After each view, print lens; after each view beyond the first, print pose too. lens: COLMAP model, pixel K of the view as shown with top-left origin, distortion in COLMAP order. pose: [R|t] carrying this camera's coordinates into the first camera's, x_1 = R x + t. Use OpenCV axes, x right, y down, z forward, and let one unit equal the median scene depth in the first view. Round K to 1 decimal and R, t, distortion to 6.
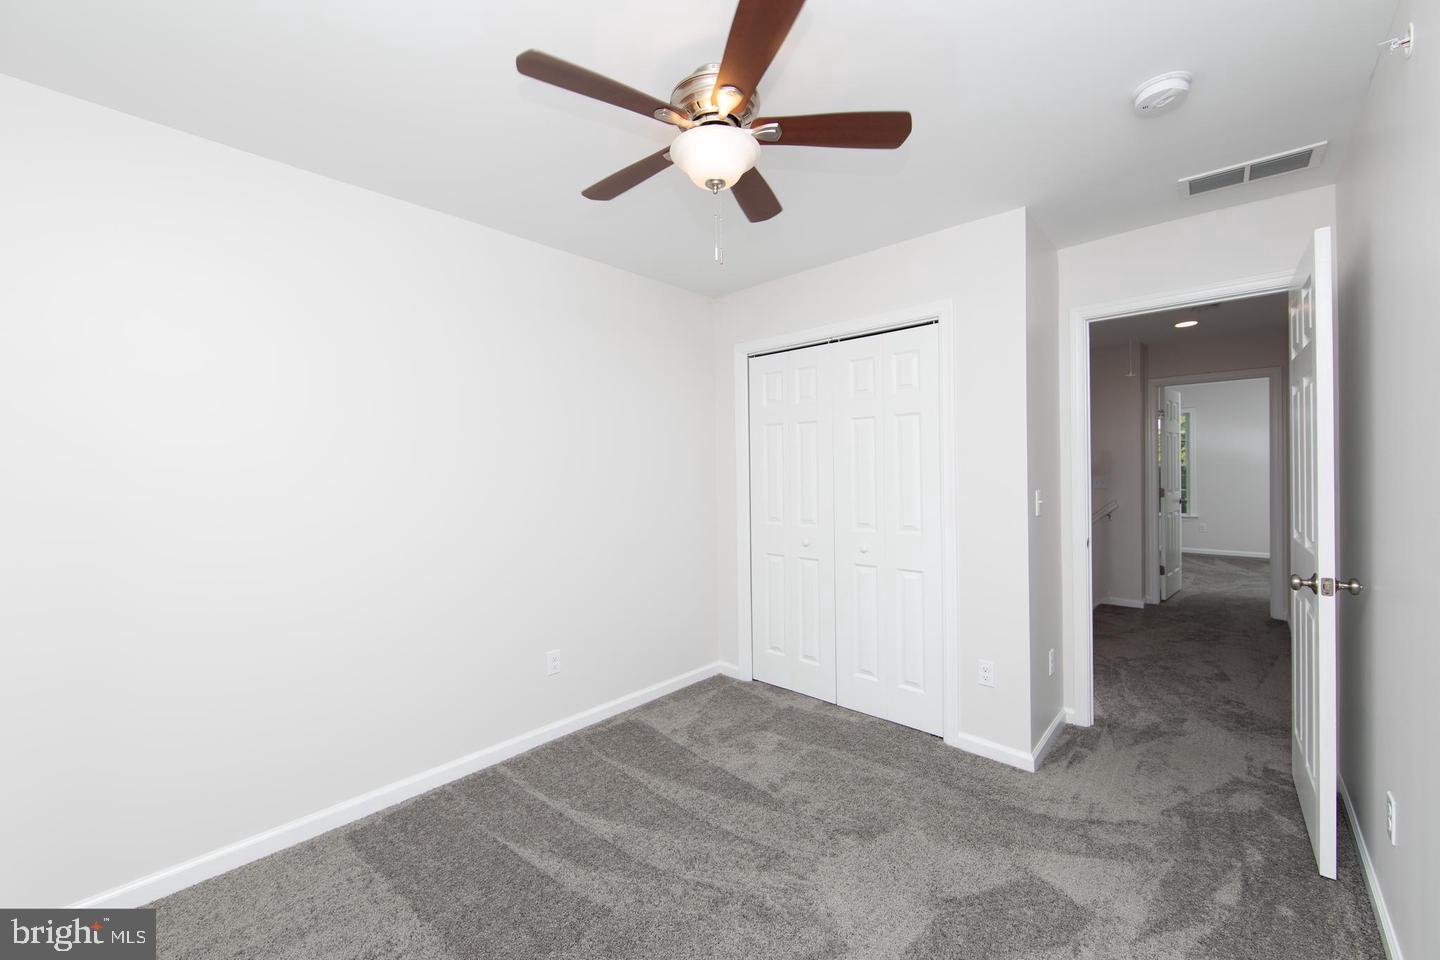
lens RADIAL K [[573.8, 0, 715.2], [0, 573.8, 476.2], [0, 0, 1]] dist [-0.000874, -0.000062]
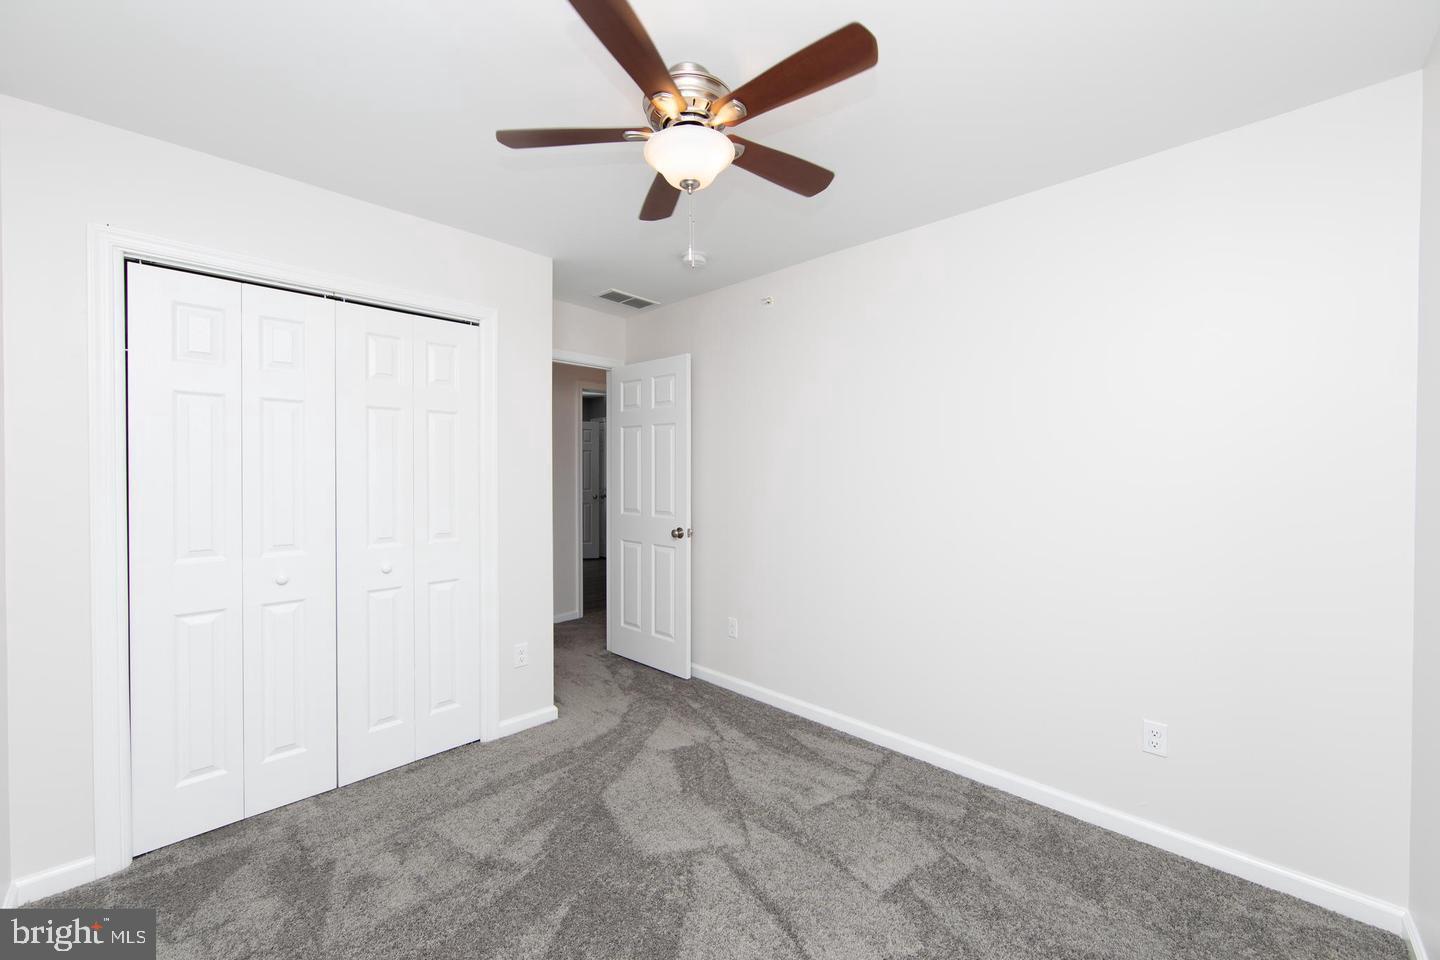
lens RADIAL K [[573.8, 0, 715.2], [0, 573.8, 476.2], [0, 0, 1]] dist [-0.000874, -0.000062]
pose [[0.005122, 0.003795, 0.999980, -0.728147], [0.006267, 0.999973, -0.003828, 0.002146], [-0.999967, 0.006287, 0.005098, 0.697417]]
